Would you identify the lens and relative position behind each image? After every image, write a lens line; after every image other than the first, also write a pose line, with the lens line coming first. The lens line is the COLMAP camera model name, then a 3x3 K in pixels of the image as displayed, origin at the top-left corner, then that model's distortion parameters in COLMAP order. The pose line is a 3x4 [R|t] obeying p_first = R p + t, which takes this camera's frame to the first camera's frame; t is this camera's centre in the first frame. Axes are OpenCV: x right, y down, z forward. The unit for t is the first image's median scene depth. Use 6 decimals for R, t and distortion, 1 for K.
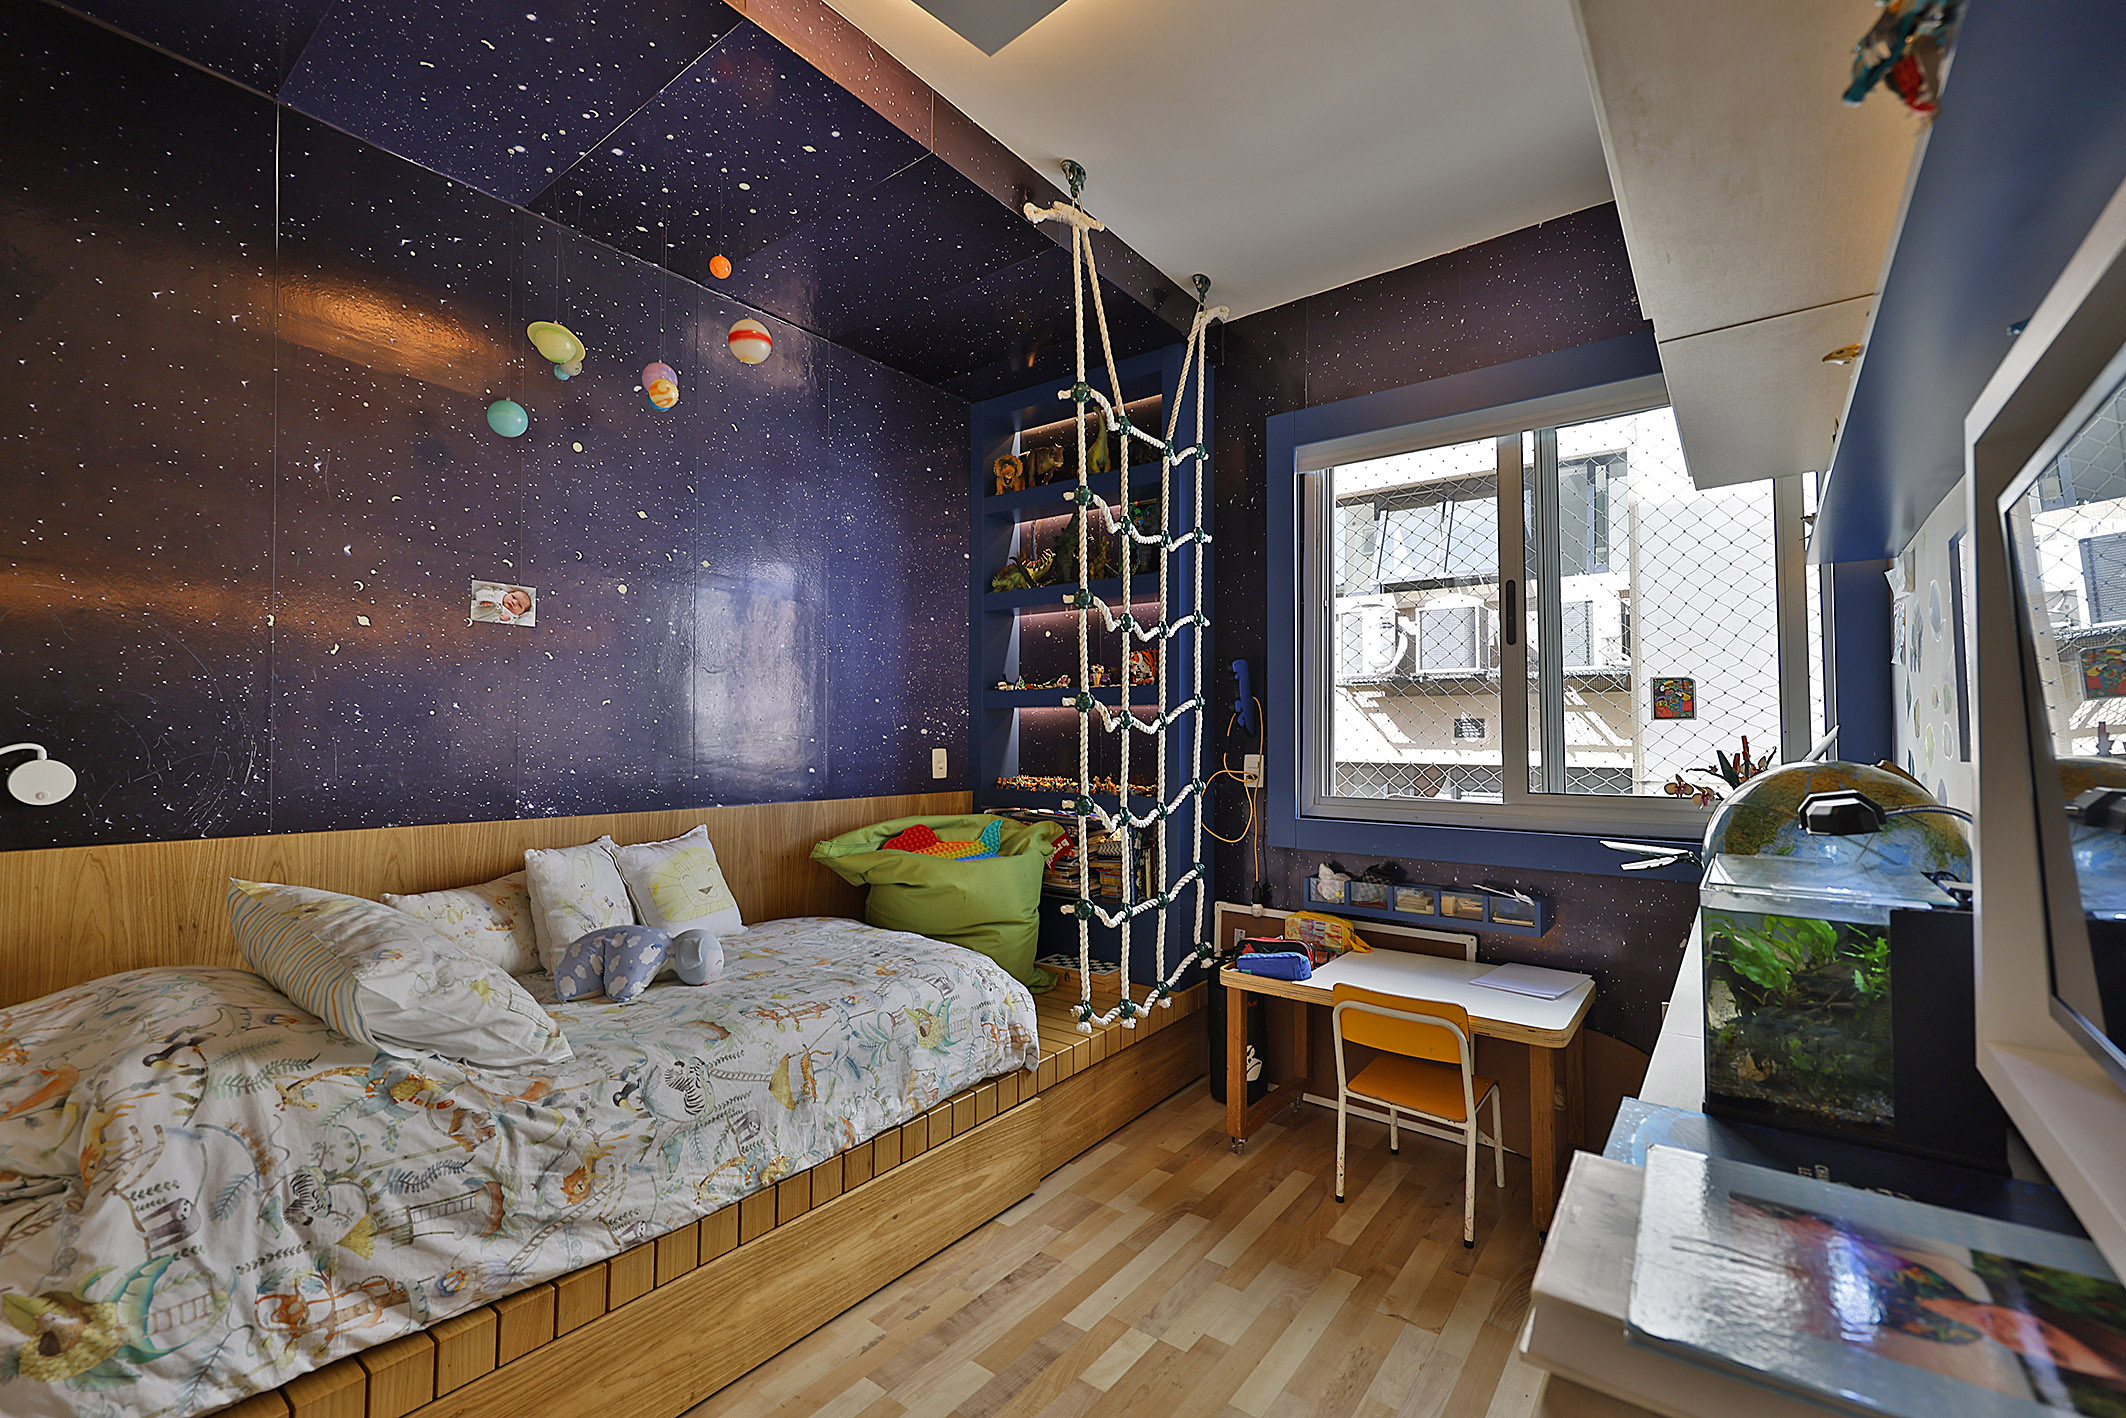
lens RADIAL K [[901.7, 0, 1061.0], [0, 901.7, 711.5], [0, 0, 1]] dist [-0.000497, -0.000475]
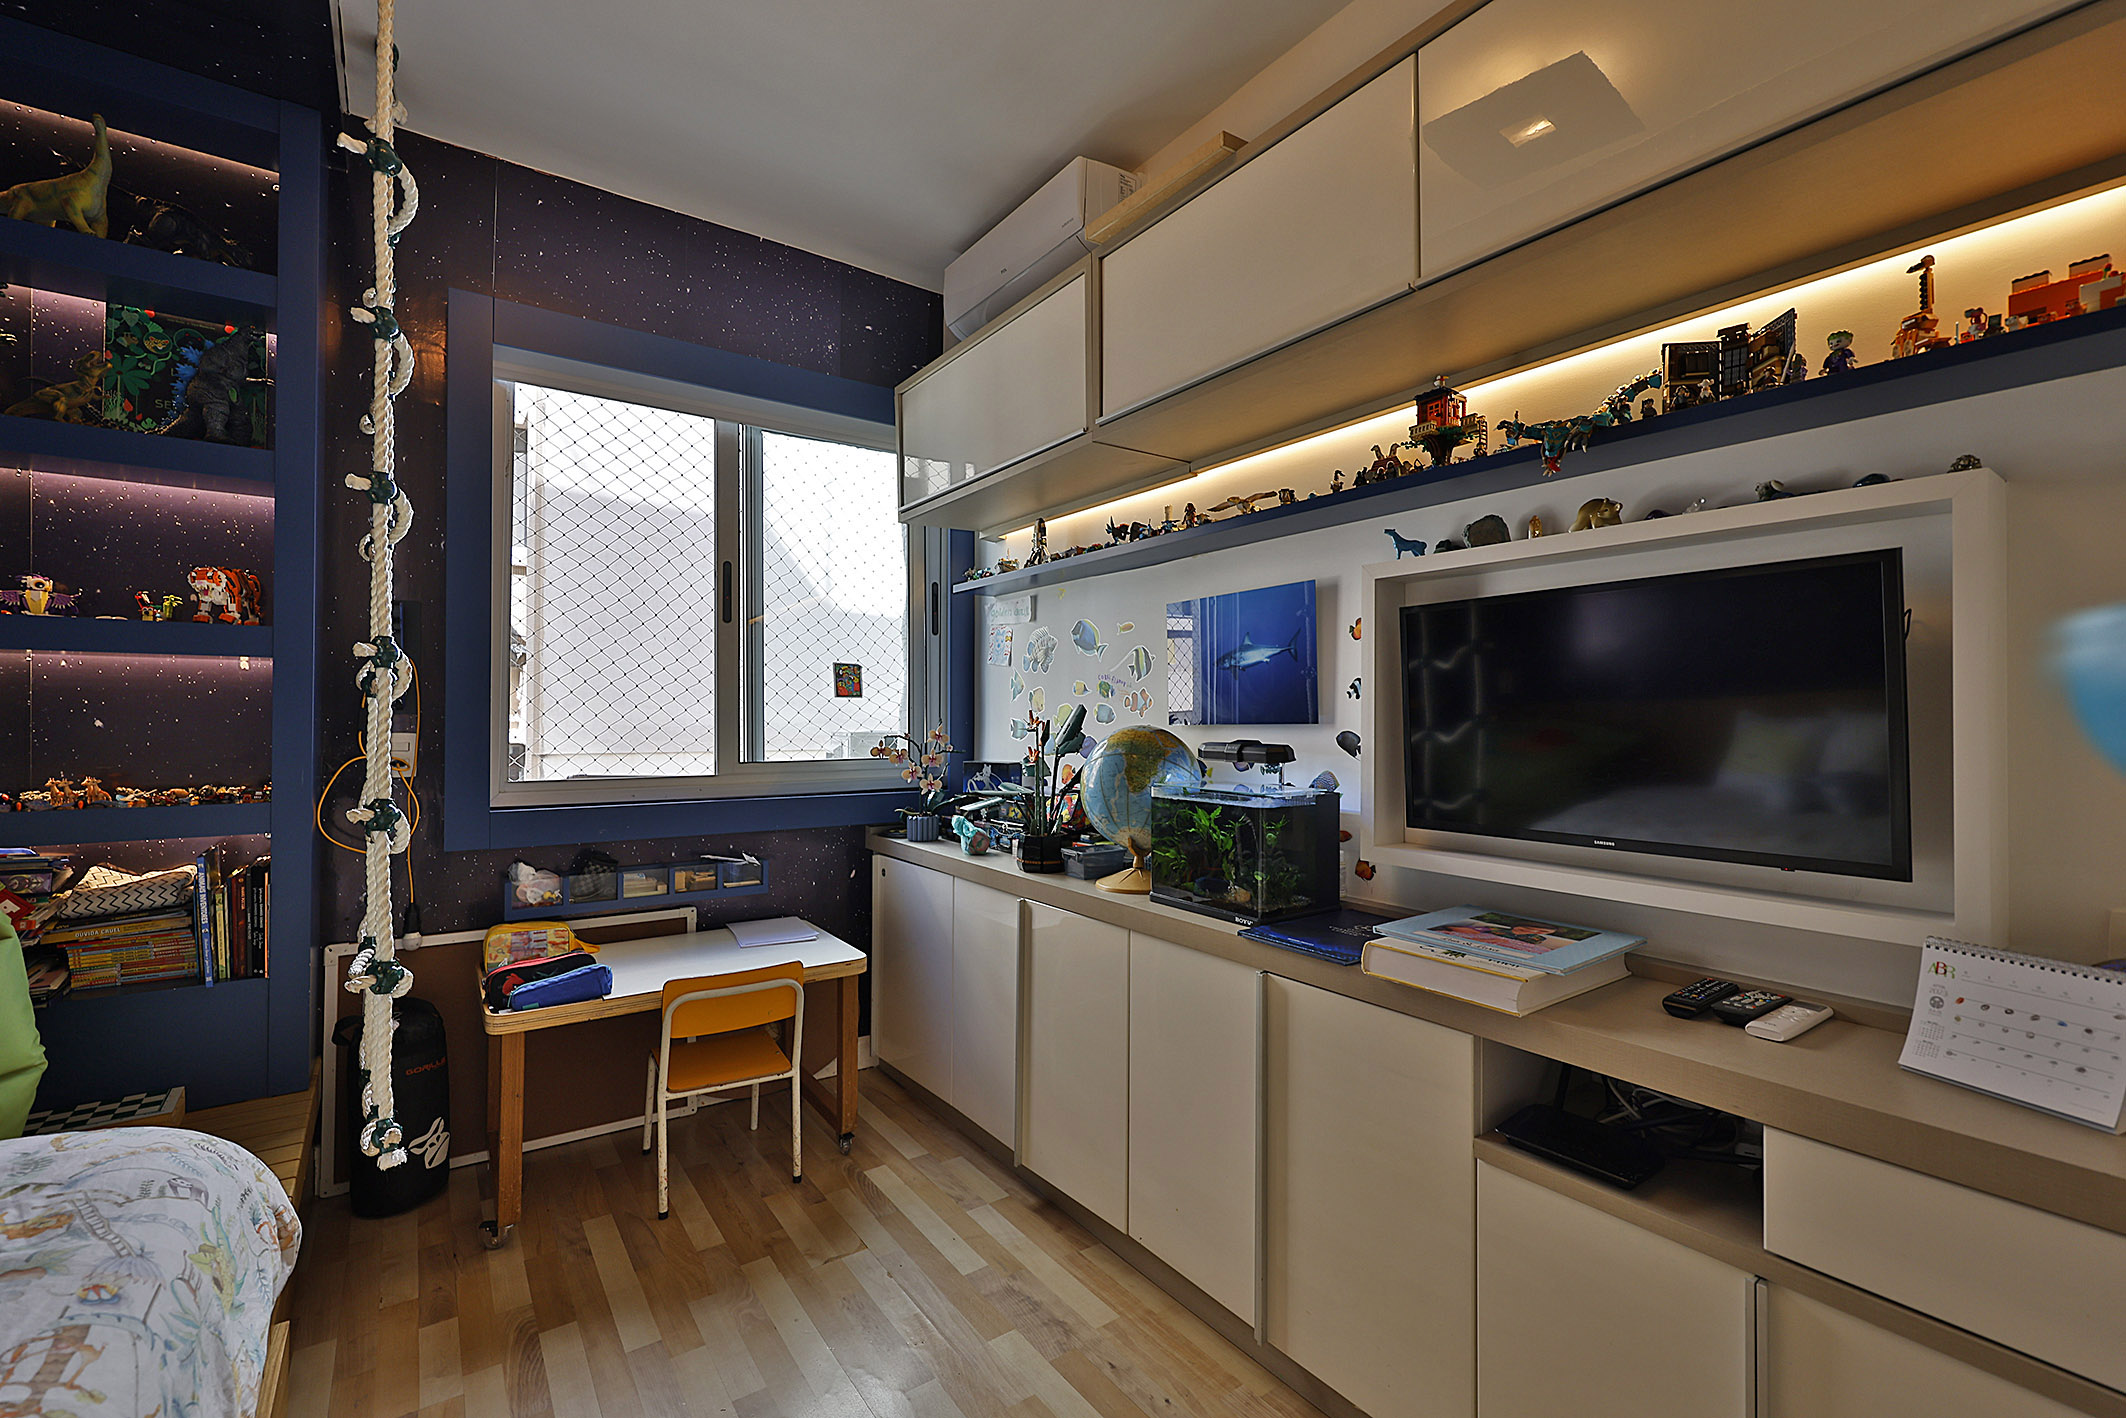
lens RADIAL K [[901.7, 0, 1061.0], [0, 901.7, 711.5], [0, 0, 1]] dist [-0.000497, -0.000475]
pose [[0.291130, 0.004736, 0.956672, -0.428120], [-0.032653, 0.999454, 0.004989, 0.012054], [-0.956126, -0.032691, 0.291126, 0.347856]]
